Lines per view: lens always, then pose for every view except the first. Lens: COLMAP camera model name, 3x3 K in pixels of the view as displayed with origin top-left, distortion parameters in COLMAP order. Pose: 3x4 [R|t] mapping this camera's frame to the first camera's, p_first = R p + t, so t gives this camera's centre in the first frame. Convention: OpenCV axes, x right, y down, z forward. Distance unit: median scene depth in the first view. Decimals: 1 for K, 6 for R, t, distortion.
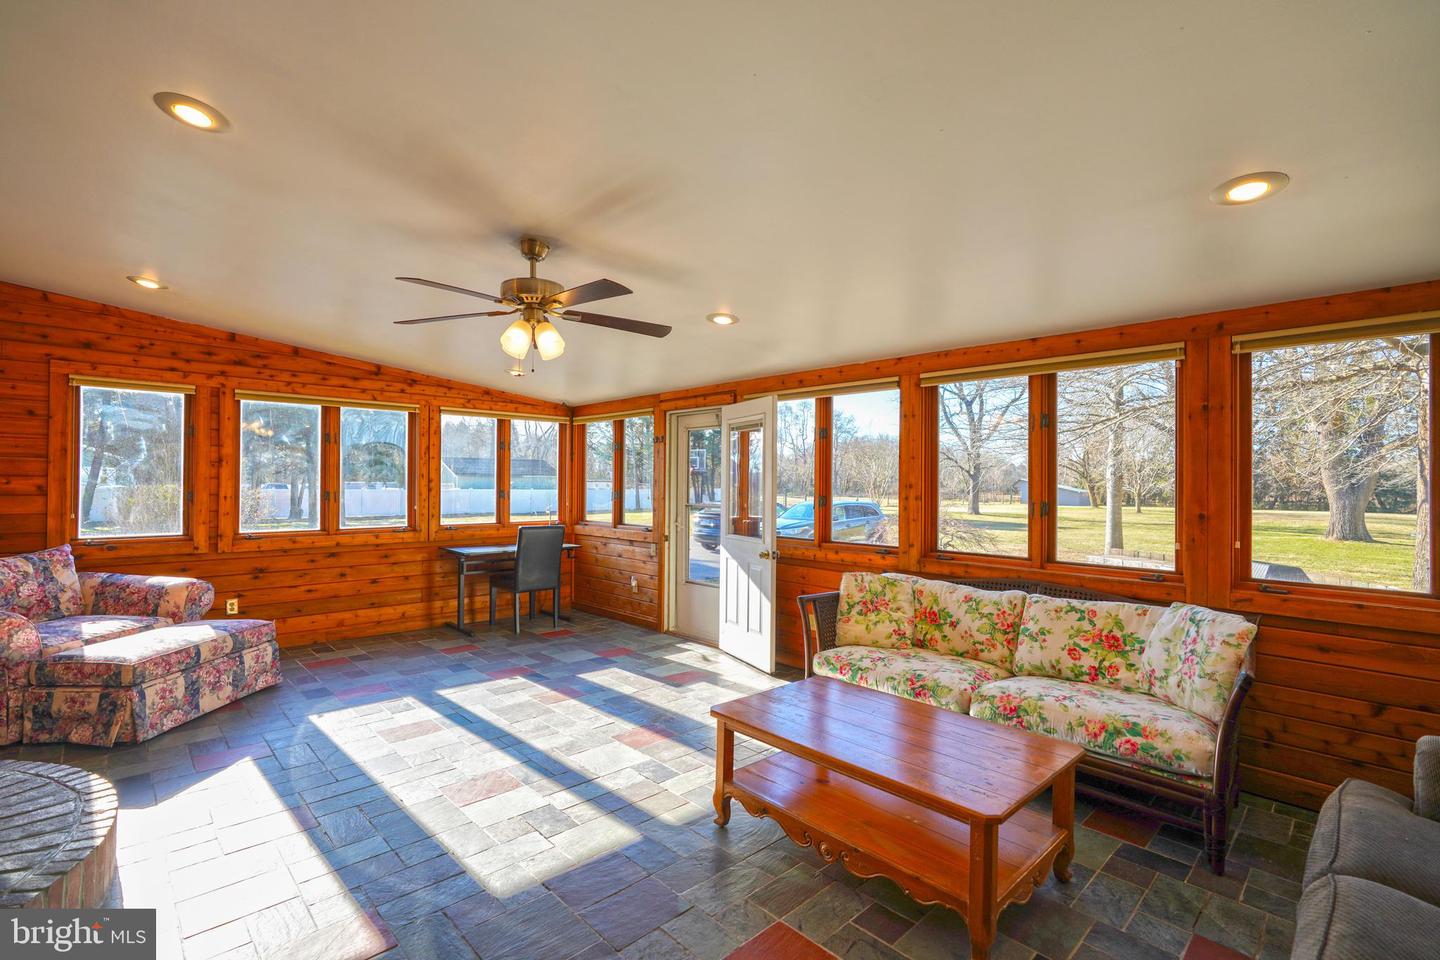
lens RADIAL K [[645.2, 0, 717.3], [0, 645.2, 482.7], [0, 0, 1]] dist [-0.014805, 0.005399]
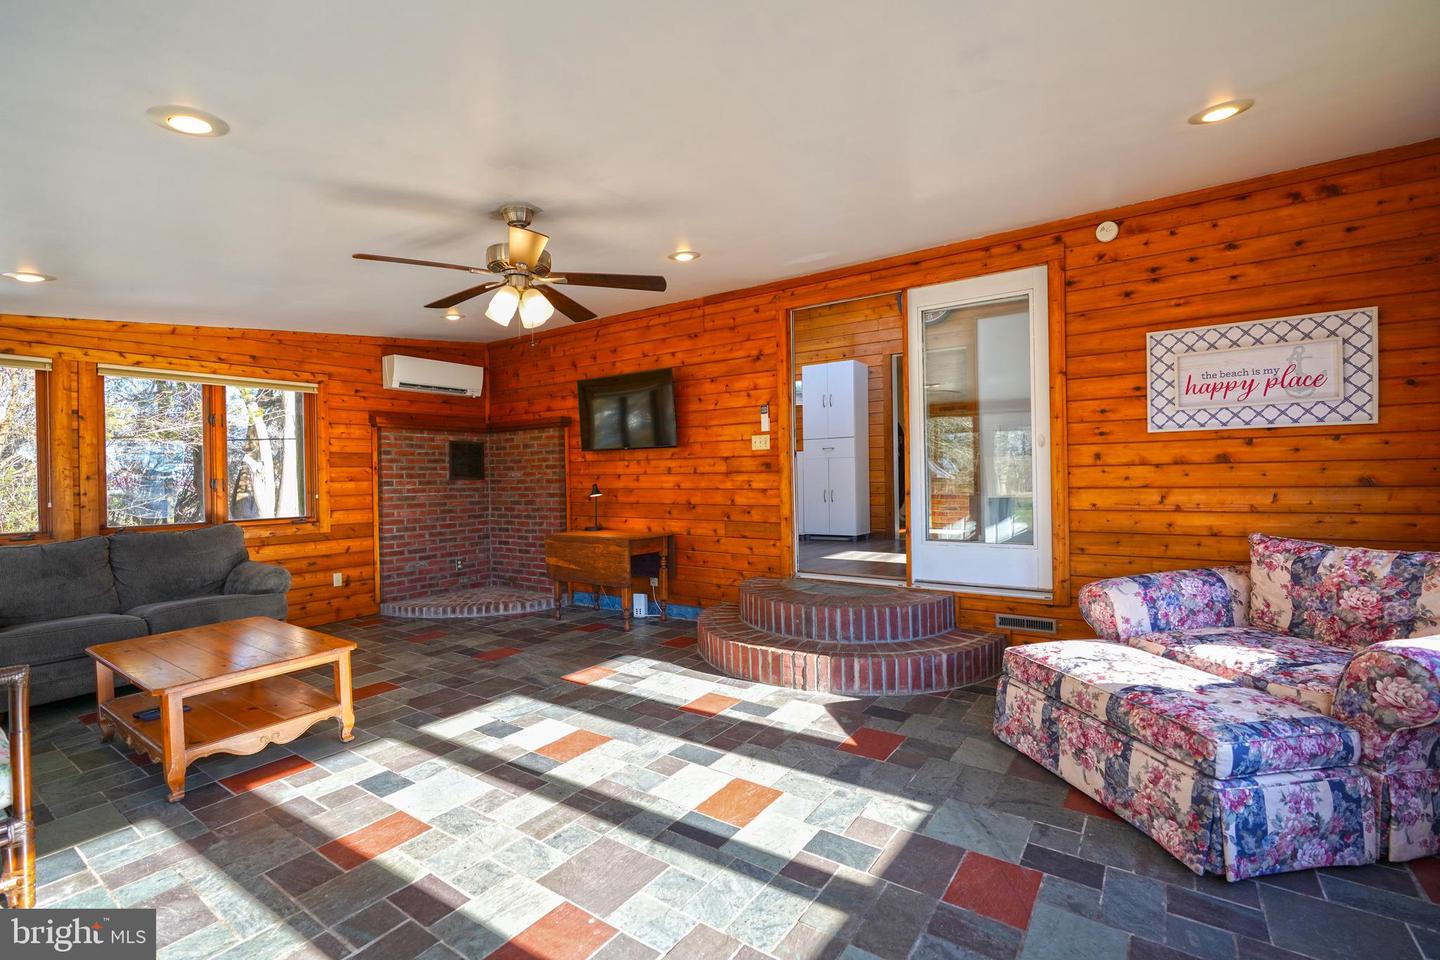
lens RADIAL K [[645.2, 0, 718.7], [0, 645.2, 473.7], [0, 0, 1]] dist [-0.014805, 0.005399]
pose [[-0.982552, 0.007912, -0.185822, -0.295677], [0.008933, 0.999949, -0.004656, 0.033688], [0.185776, -0.006234, -0.982572, 1.496914]]
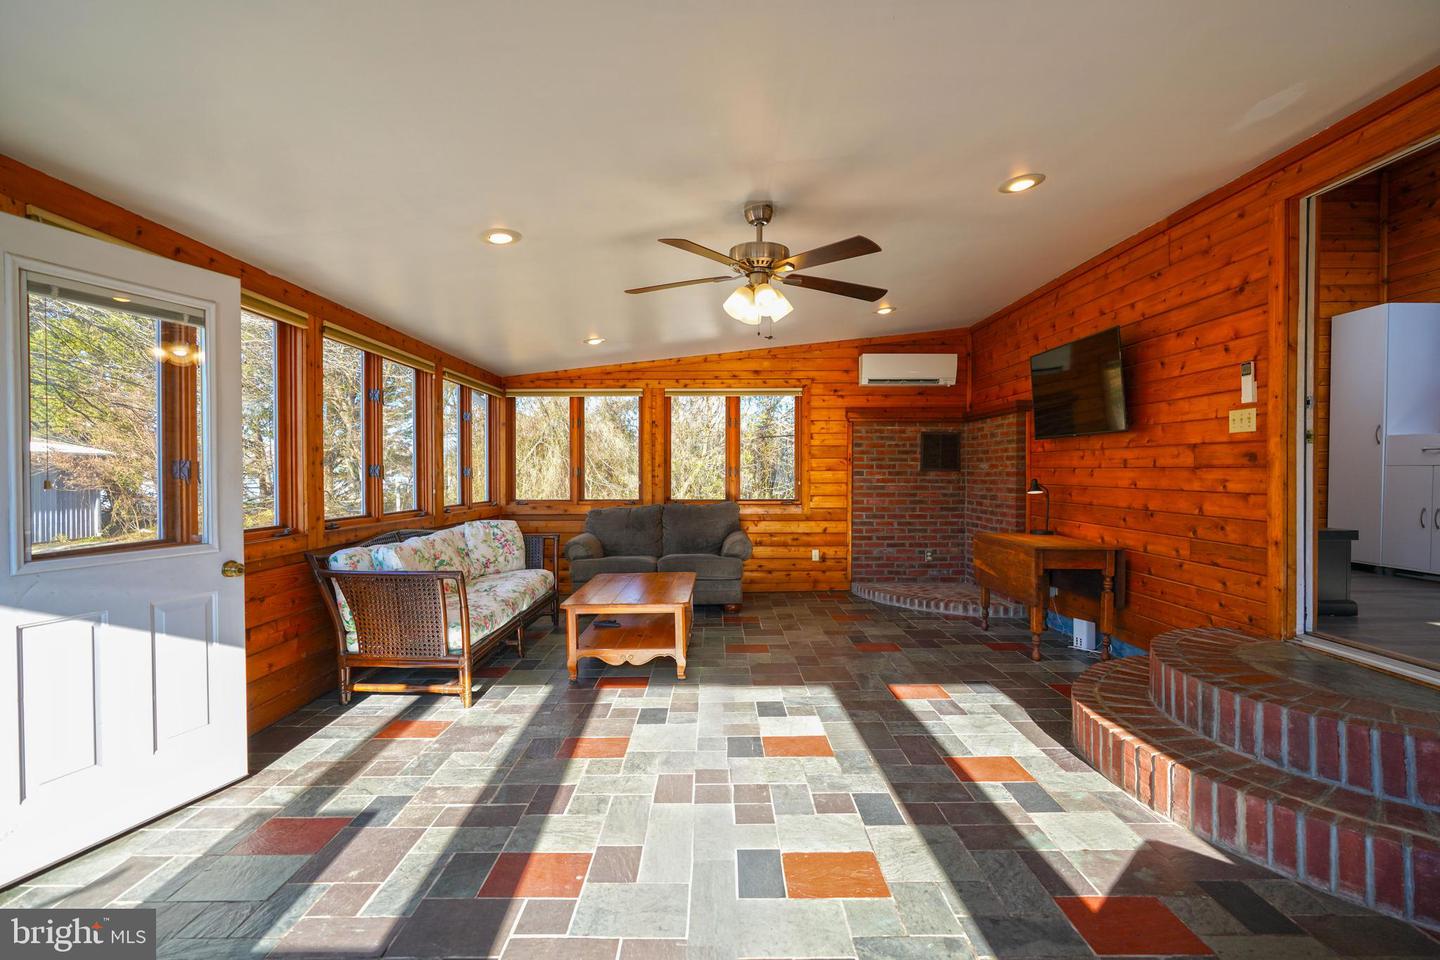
lens RADIAL K [[645.2, 0, 705.7], [0, 645.2, 475.0], [0, 0, 1]] dist [-0.014805, 0.005399]
pose [[-0.711527, -0.012414, 0.702549, -0.701756], [-0.005817, 0.999914, 0.011776, 0.029851], [-0.702634, 0.004292, -0.711538, 1.315749]]
